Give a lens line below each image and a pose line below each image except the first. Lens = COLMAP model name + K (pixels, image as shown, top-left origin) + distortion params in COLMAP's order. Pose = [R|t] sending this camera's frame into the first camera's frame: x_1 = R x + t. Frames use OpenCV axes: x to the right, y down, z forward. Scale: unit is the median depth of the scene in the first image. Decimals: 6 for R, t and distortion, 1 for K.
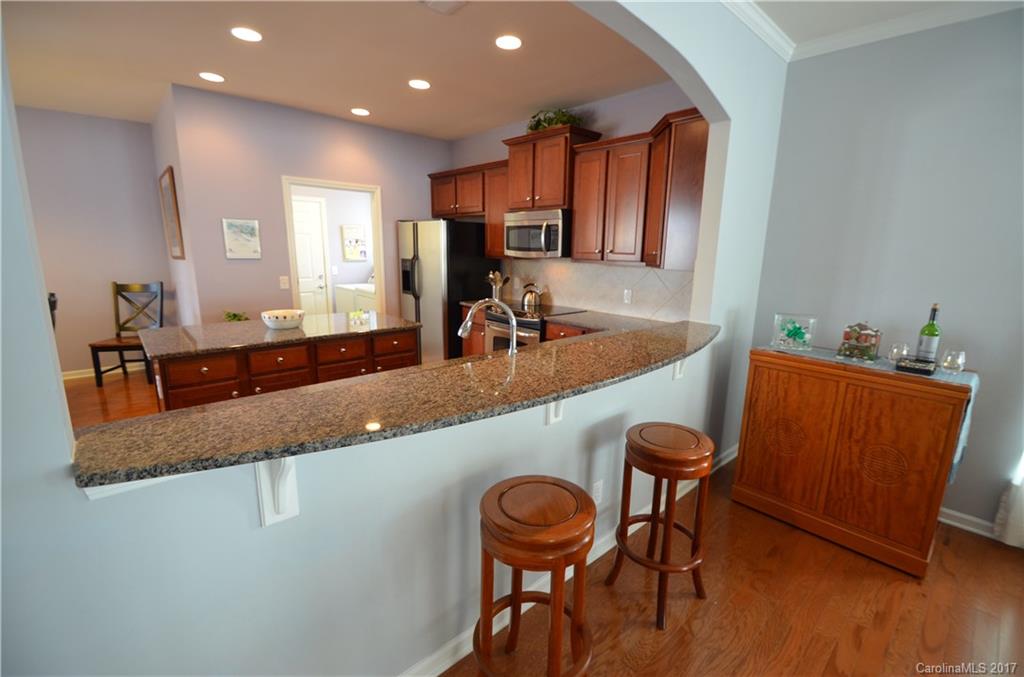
lens RADIAL K [[449.7, 0, 516.8], [0, 449.7, 341.5], [0, 0, 1]] dist [0.004106, -0.004687]
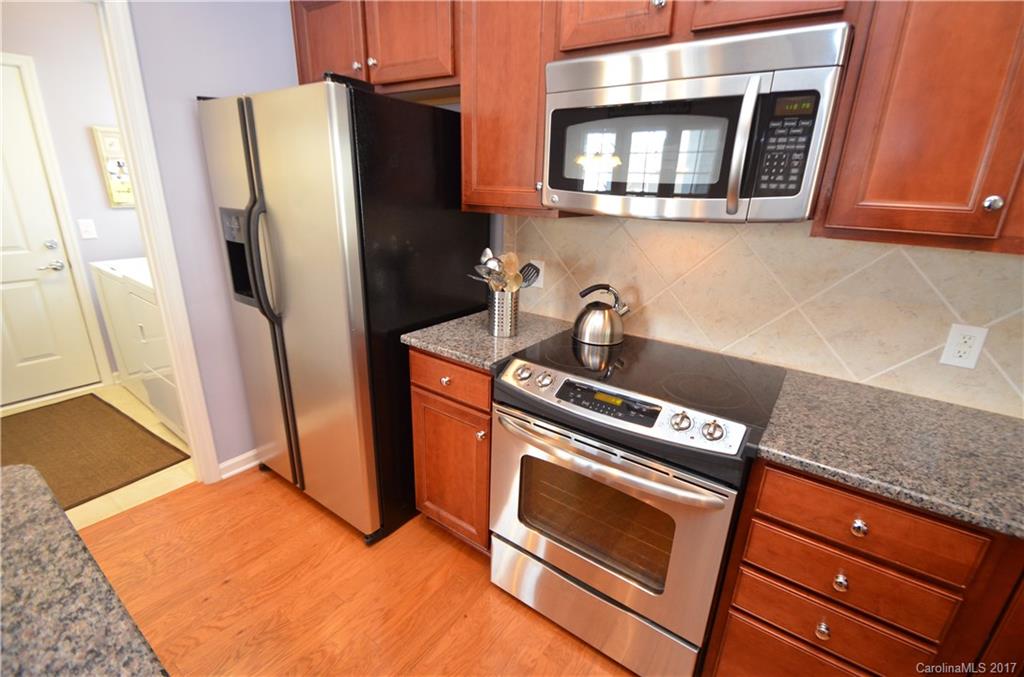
lens RADIAL K [[449.7, 0, 513.7], [0, 449.7, 336.7], [0, 0, 1]] dist [0.004106, -0.004687]
pose [[0.977888, -0.050775, 0.202872, -0.114199], [0.026850, 0.992532, 0.118990, -0.130901], [-0.207399, -0.110912, 0.971949, 0.646990]]
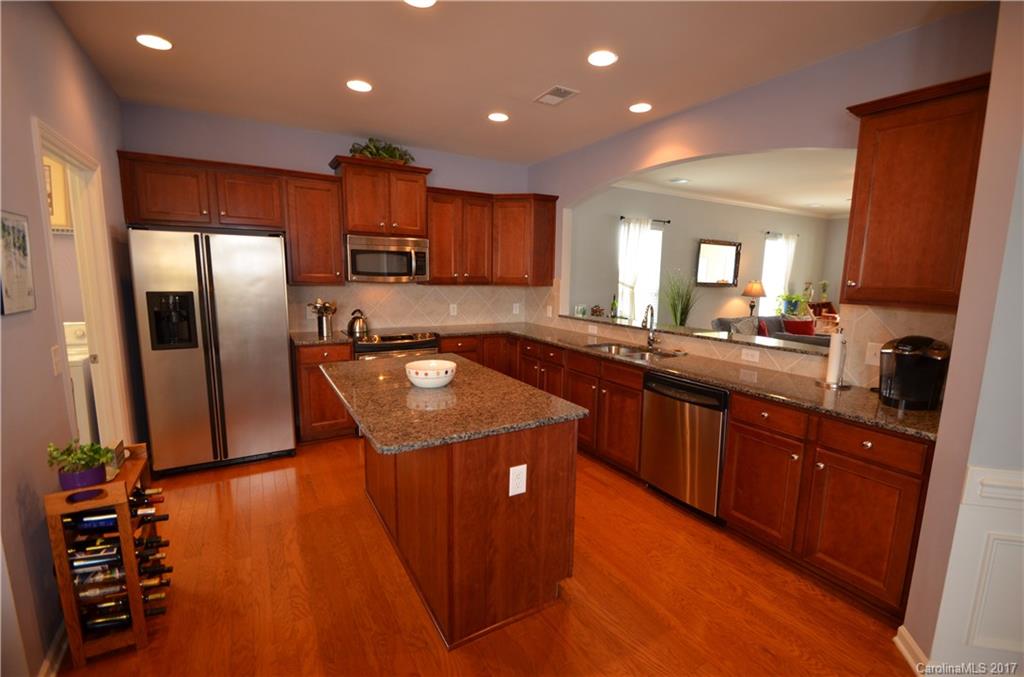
lens RADIAL K [[449.7, 0, 533.5], [0, 449.7, 339.4], [0, 0, 1]] dist [0.004106, -0.004687]
pose [[0.182981, -0.160807, 0.969876, -0.821918], [0.186919, 0.974227, 0.126263, -0.116559], [-0.965184, 0.158185, 0.208323, 0.452606]]
